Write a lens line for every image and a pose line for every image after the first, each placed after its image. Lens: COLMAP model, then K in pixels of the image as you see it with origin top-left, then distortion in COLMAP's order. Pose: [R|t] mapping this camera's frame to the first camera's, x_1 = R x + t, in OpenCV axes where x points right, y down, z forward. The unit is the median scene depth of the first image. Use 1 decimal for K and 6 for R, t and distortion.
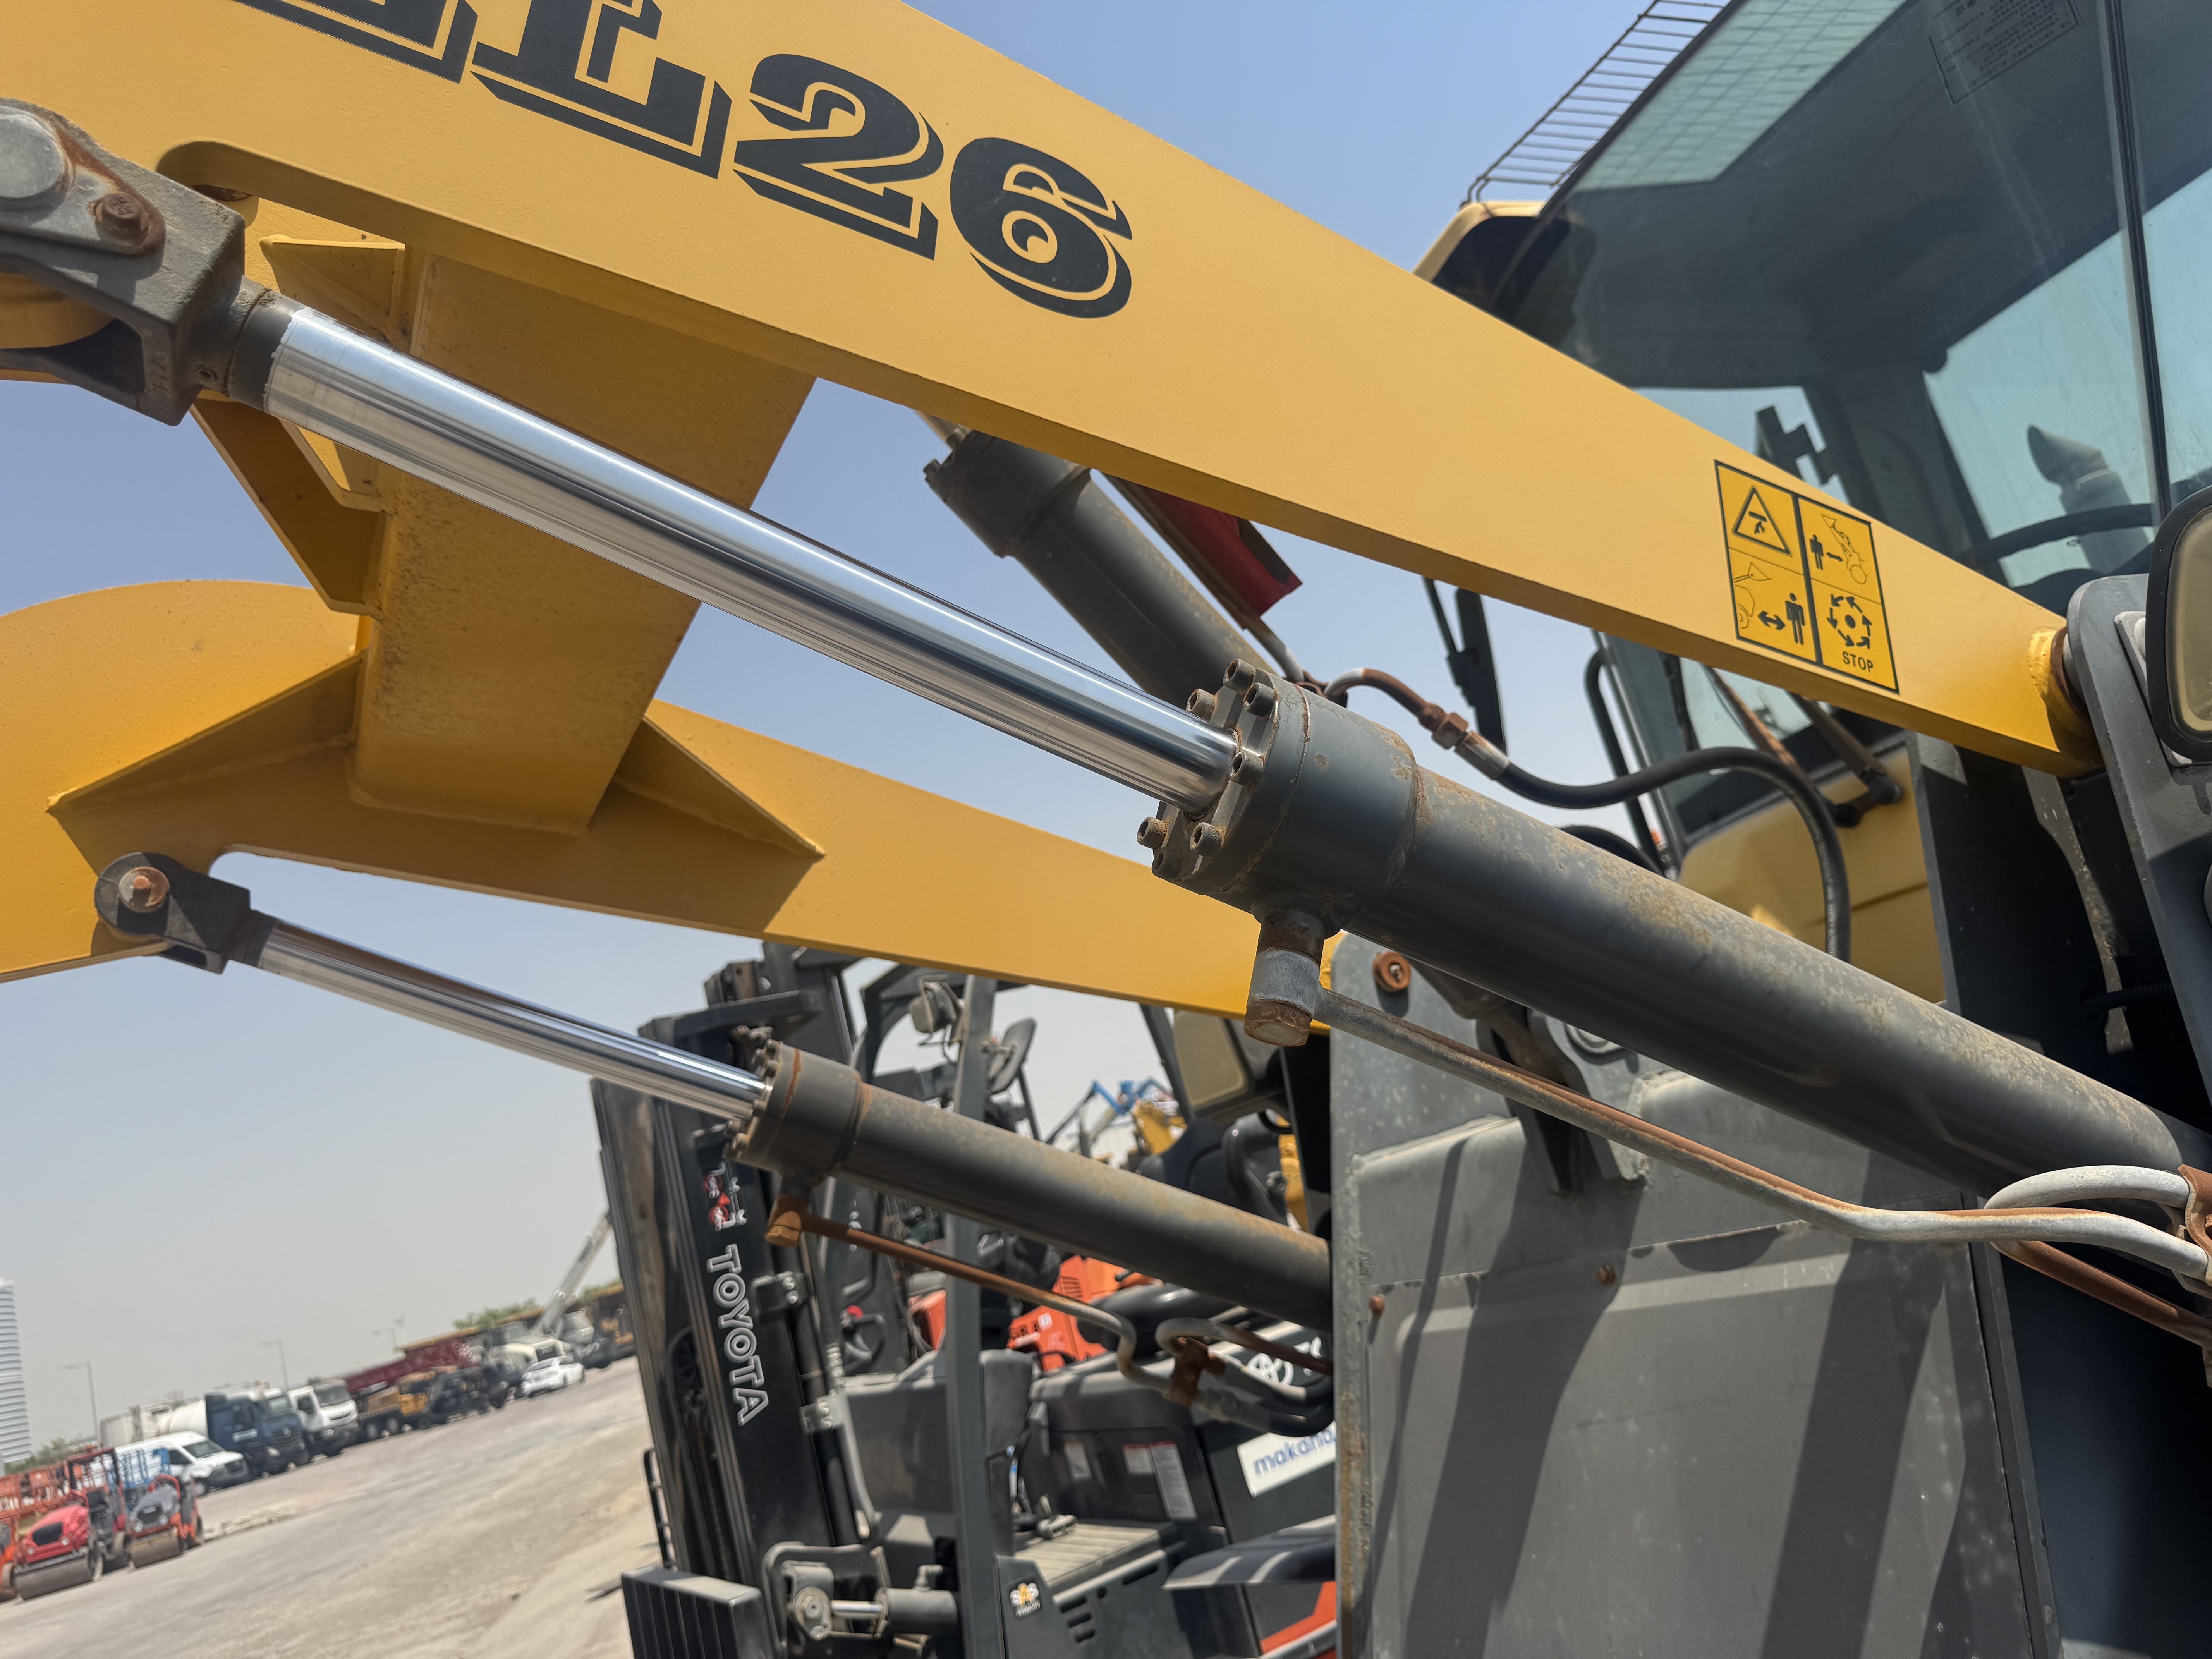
lens RADIAL K [[1889.8, 0, 1119.4], [0, 1889.8, 573.5], [0, 0, 1]] dist [0.029324, -0.073726]
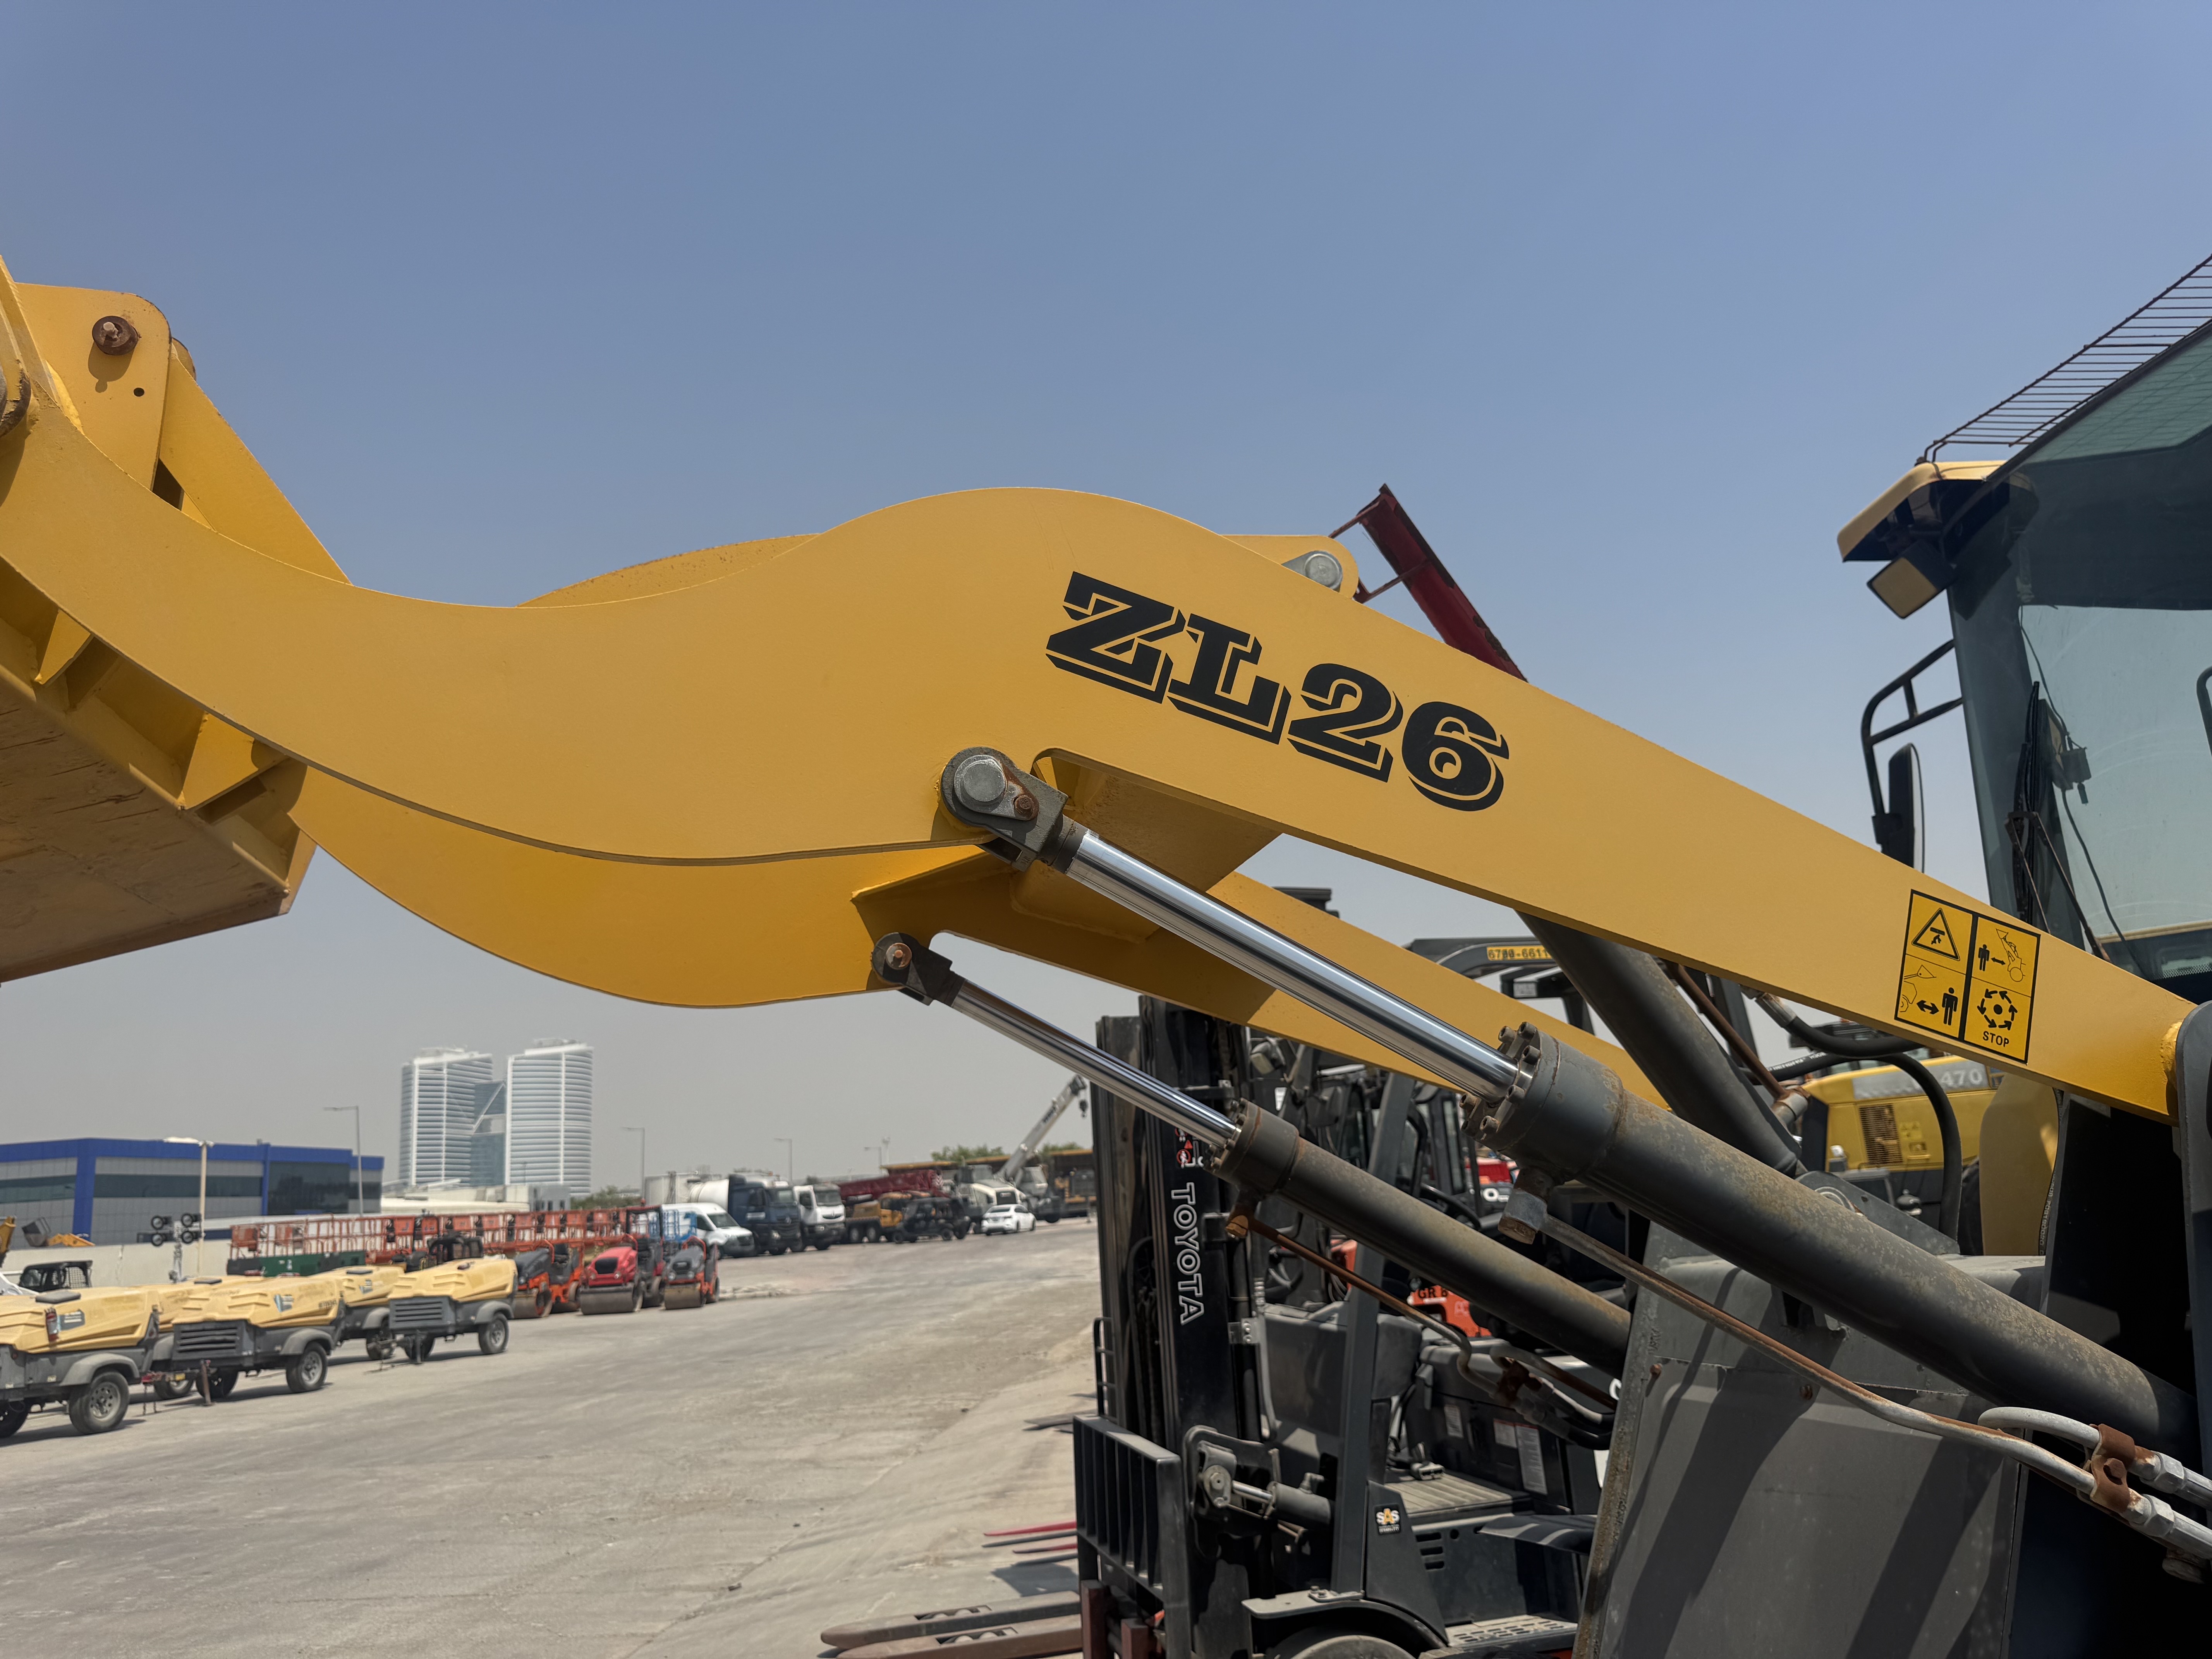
lens RADIAL K [[1889.8, 0, 1119.4], [0, 1889.8, 573.5], [0, 0, 1]] dist [0.029324, -0.073726]
pose [[0.953715, 0.136387, -0.268004, 0.027308], [-0.126281, 0.990487, 0.054677, -0.099124], [0.272912, -0.018302, 0.961865, -0.193307]]
